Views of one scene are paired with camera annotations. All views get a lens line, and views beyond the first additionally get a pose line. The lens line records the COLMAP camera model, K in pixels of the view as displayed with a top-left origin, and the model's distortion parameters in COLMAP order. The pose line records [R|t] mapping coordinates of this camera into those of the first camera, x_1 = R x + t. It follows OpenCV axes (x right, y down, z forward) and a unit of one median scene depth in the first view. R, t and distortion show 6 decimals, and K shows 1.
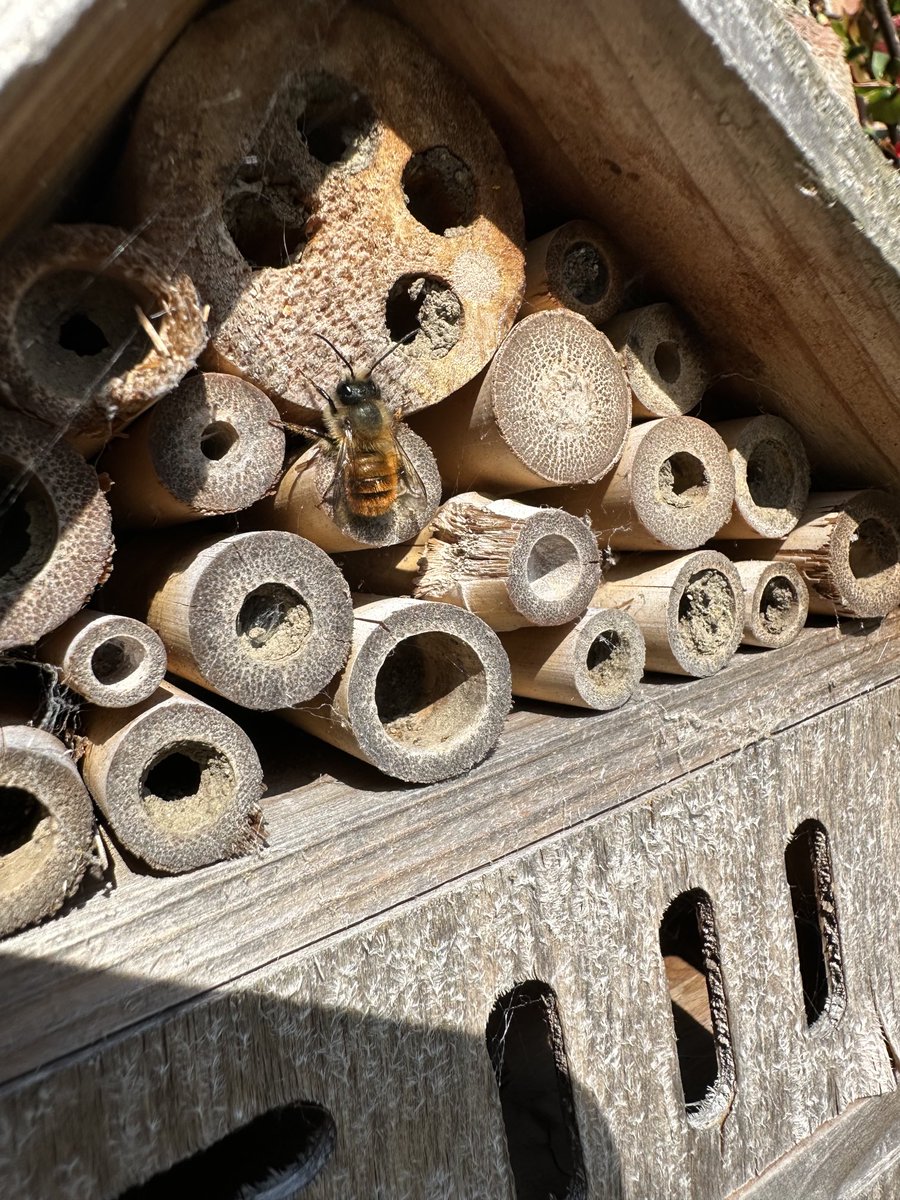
lens RADIAL K [[863.3, 0, 450.0], [0, 863.3, 600.0], [0, 0, 1]] dist [-0.003483, 0.001034]
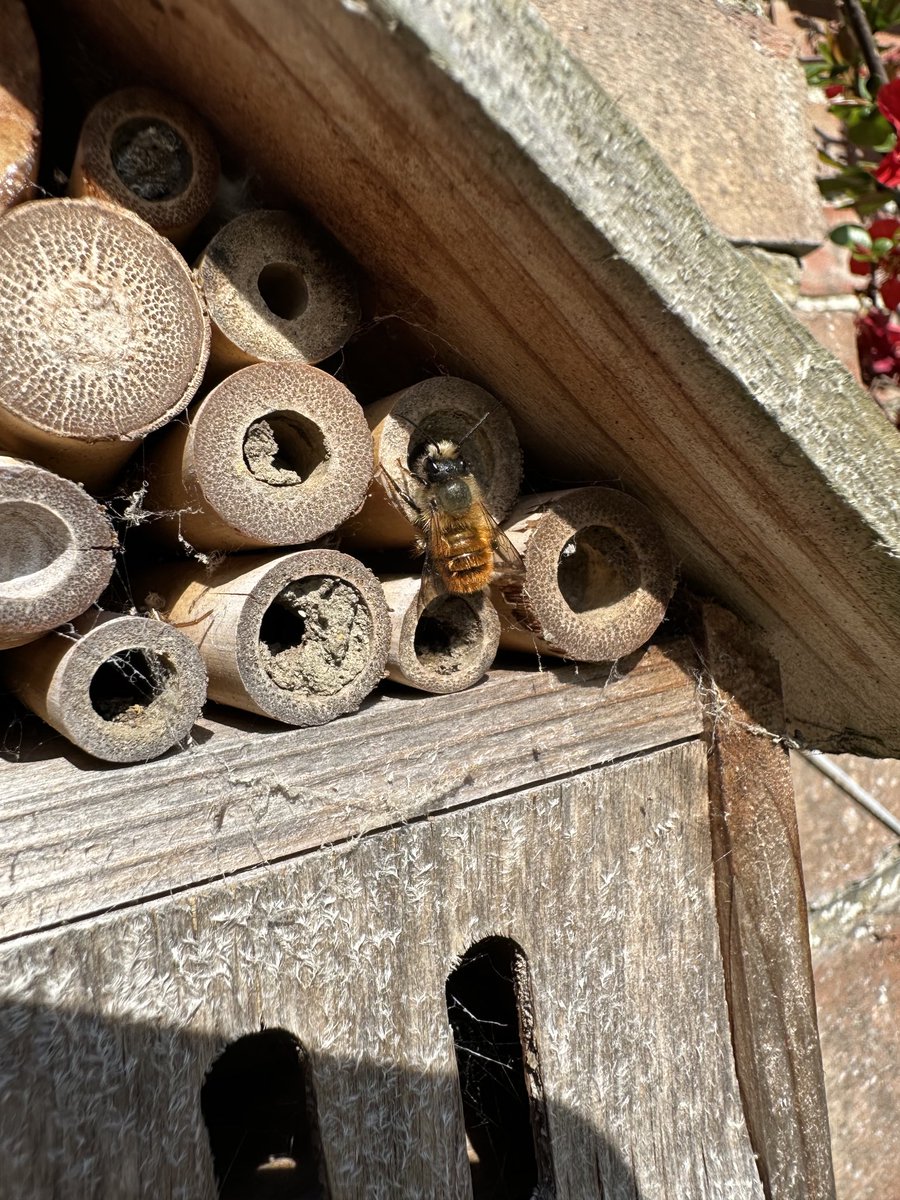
lens RADIAL K [[866.6, 0, 450.0], [0, 866.6, 600.0], [0, 0, 1]] dist [-0.011142, 0.006300]
pose [[0.996821, 0.055305, -0.057357, 0.433609], [-0.058622, 0.996603, -0.057846, 0.019568], [0.053963, 0.061024, 0.996677, 0.280327]]
